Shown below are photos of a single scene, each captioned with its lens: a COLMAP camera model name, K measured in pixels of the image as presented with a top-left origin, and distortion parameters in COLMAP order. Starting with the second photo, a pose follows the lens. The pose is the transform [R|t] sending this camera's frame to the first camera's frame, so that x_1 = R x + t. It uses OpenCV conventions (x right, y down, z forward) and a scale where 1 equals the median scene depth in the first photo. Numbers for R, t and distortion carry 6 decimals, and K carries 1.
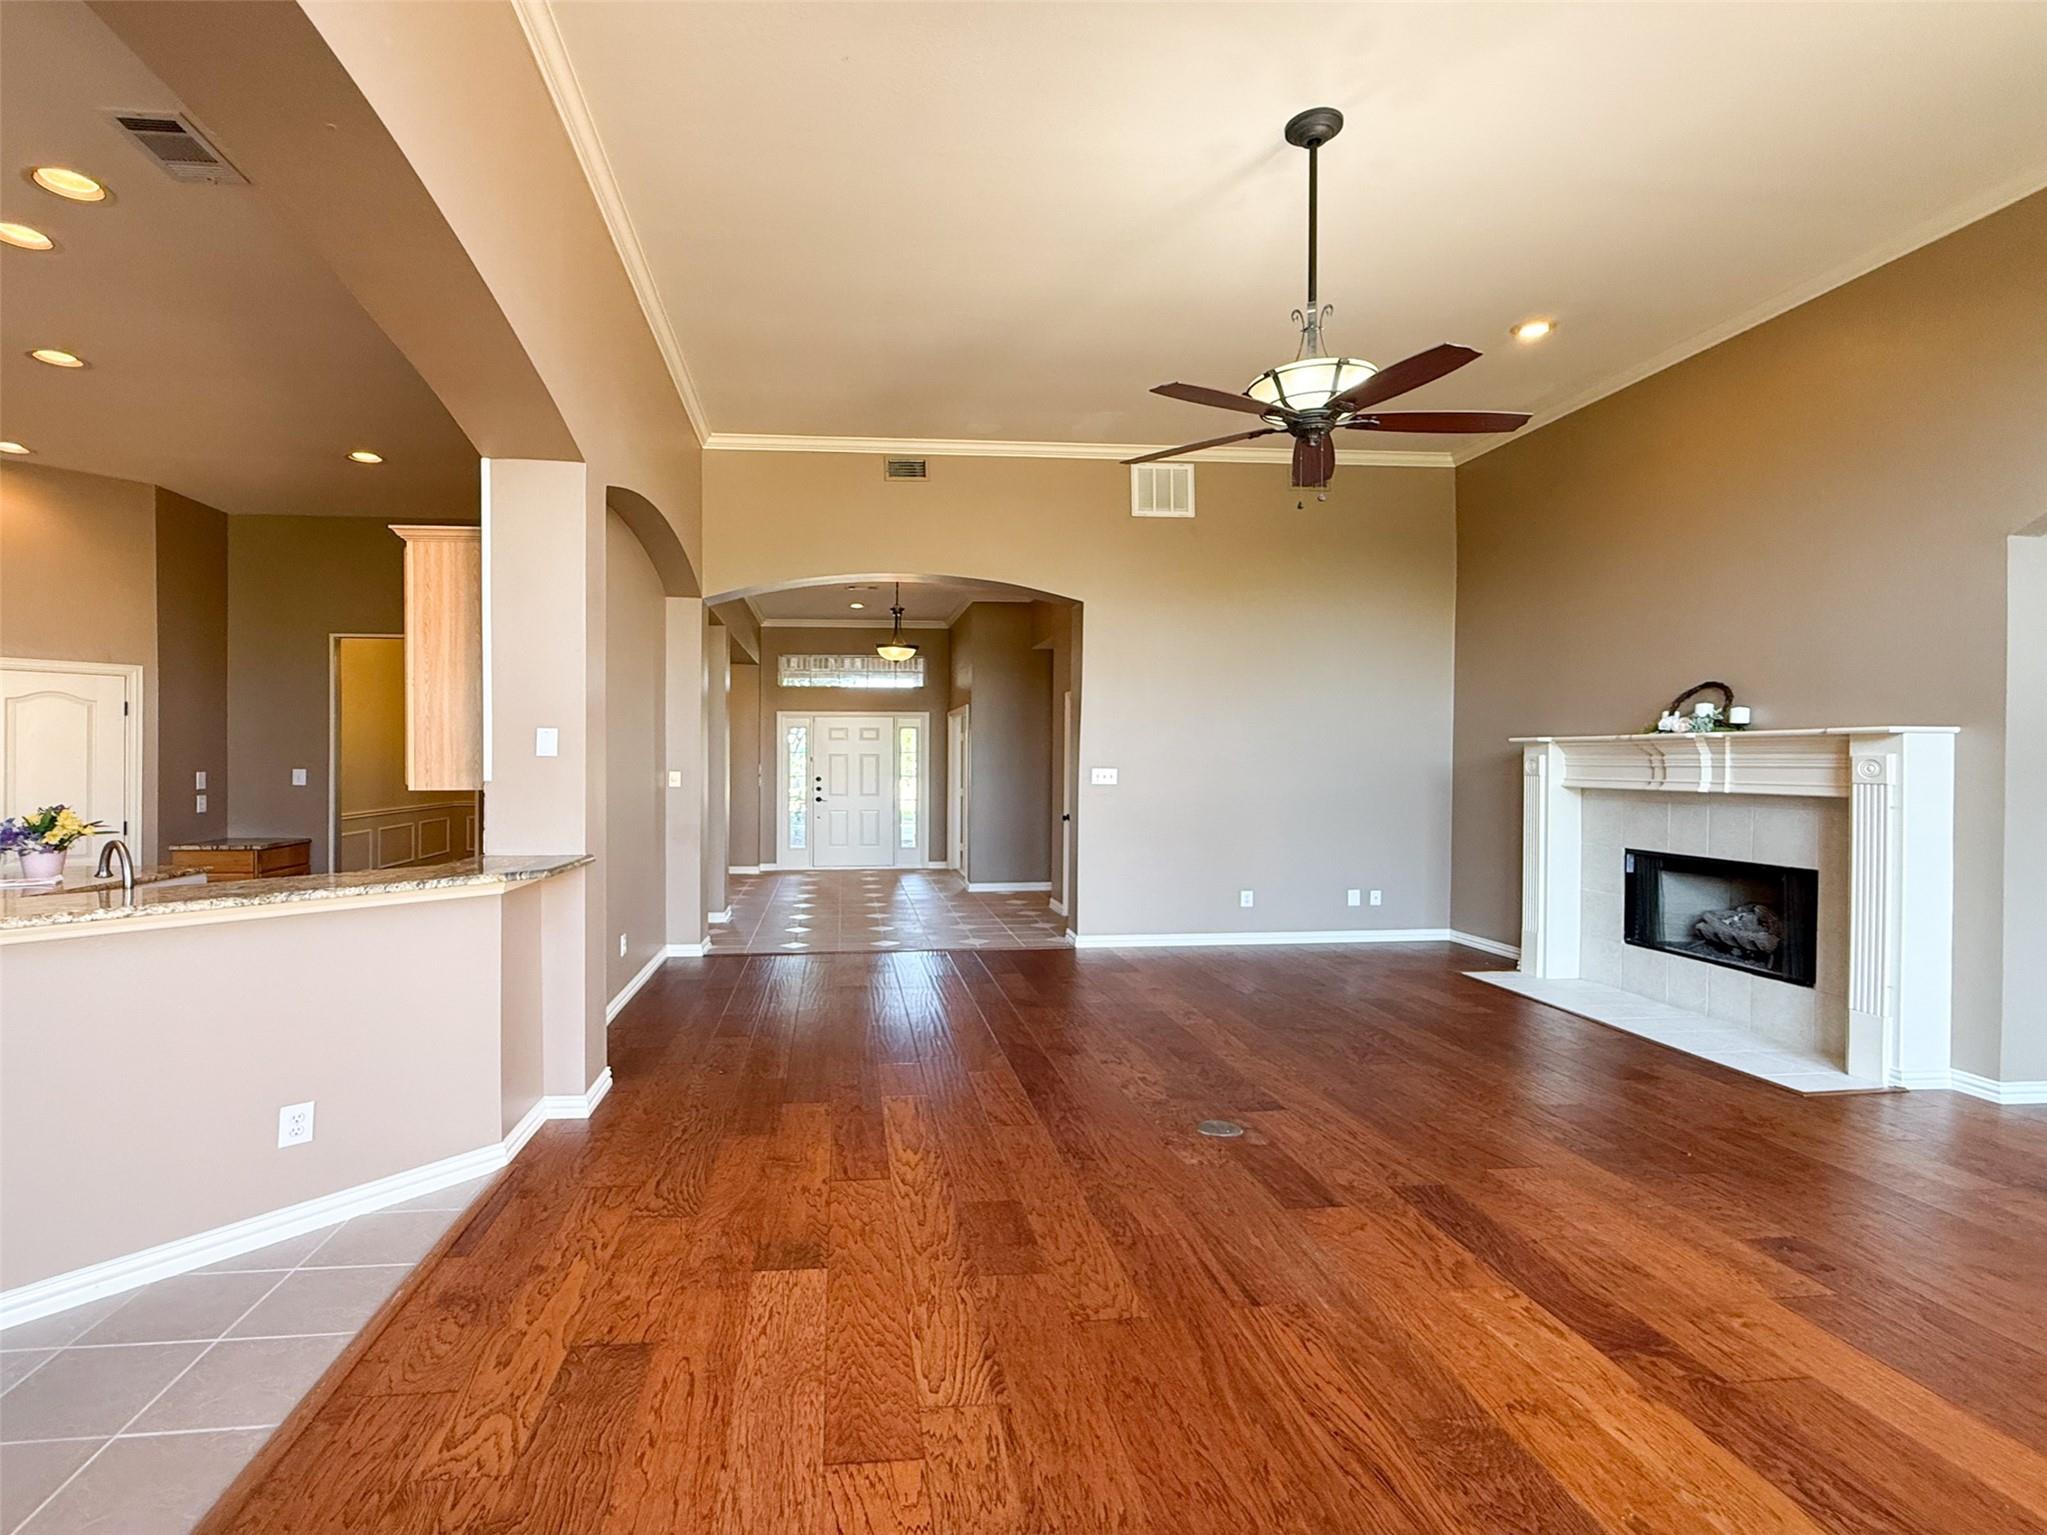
lens RADIAL K [[918.3, 0, 1023.5], [0, 918.3, 774.9], [0, 0, 1]] dist [0.002222, 0.000114]
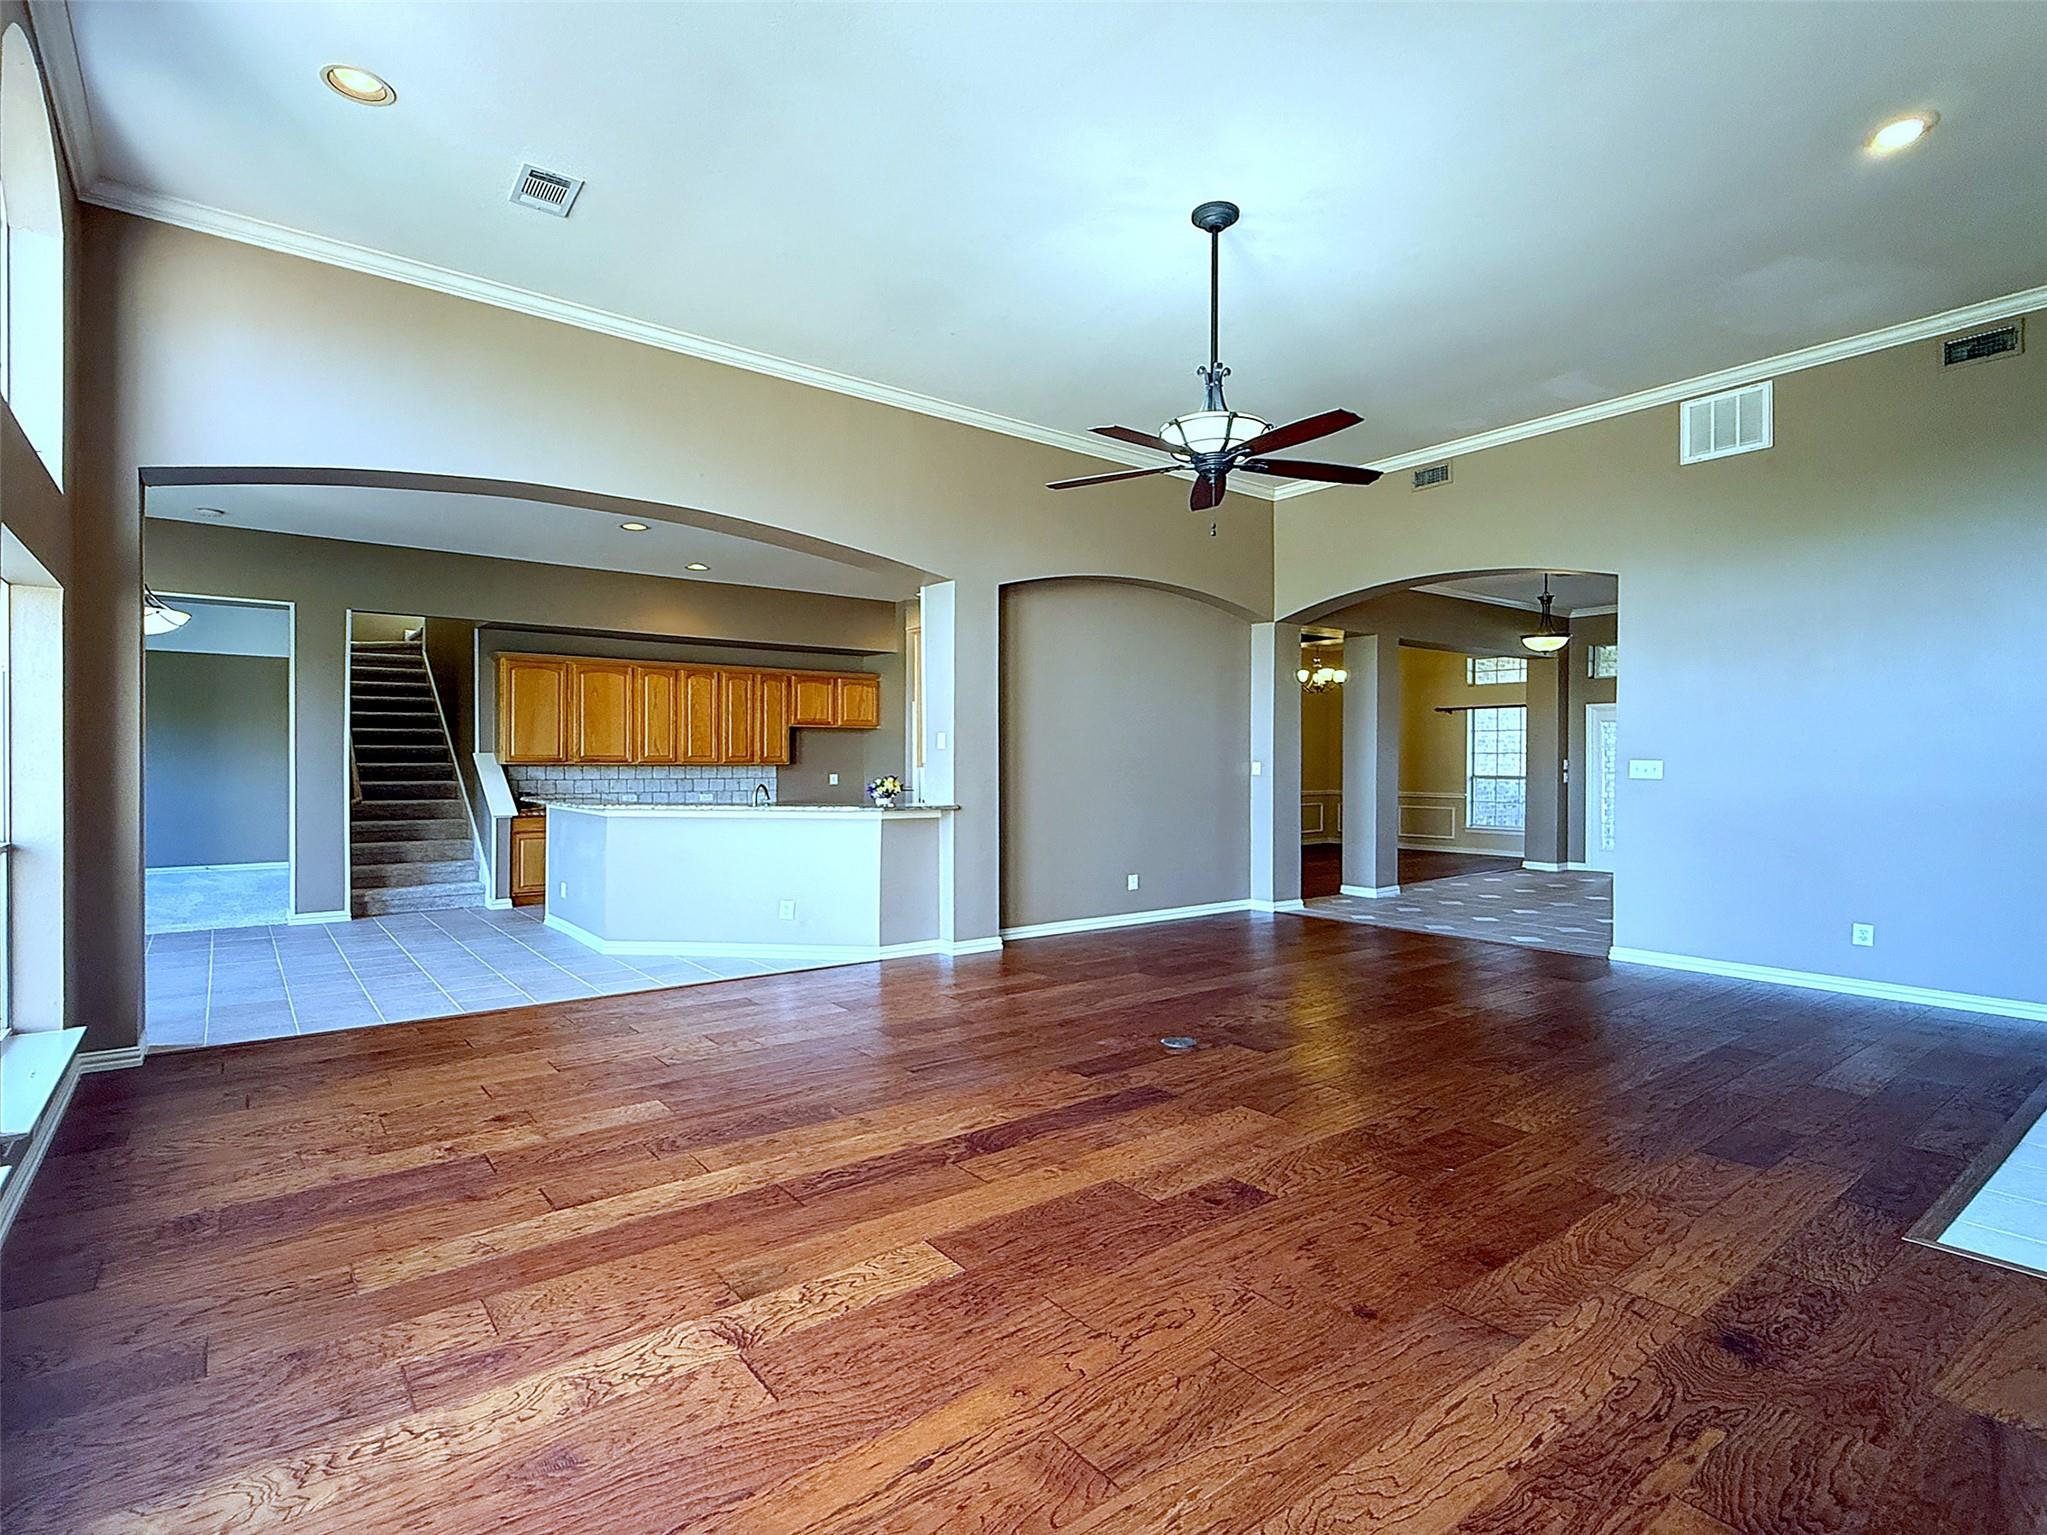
lens RADIAL K [[826.8, 0, 1023.5], [0, 826.8, 767.5], [0, 0, 1]] dist [-0.009141, -0.000121]
pose [[0.631094, 0.009049, -0.775653, 1.000246], [-0.010802, 0.999938, 0.002877, 0.012536], [0.775631, 0.006563, 0.631153, 0.135646]]
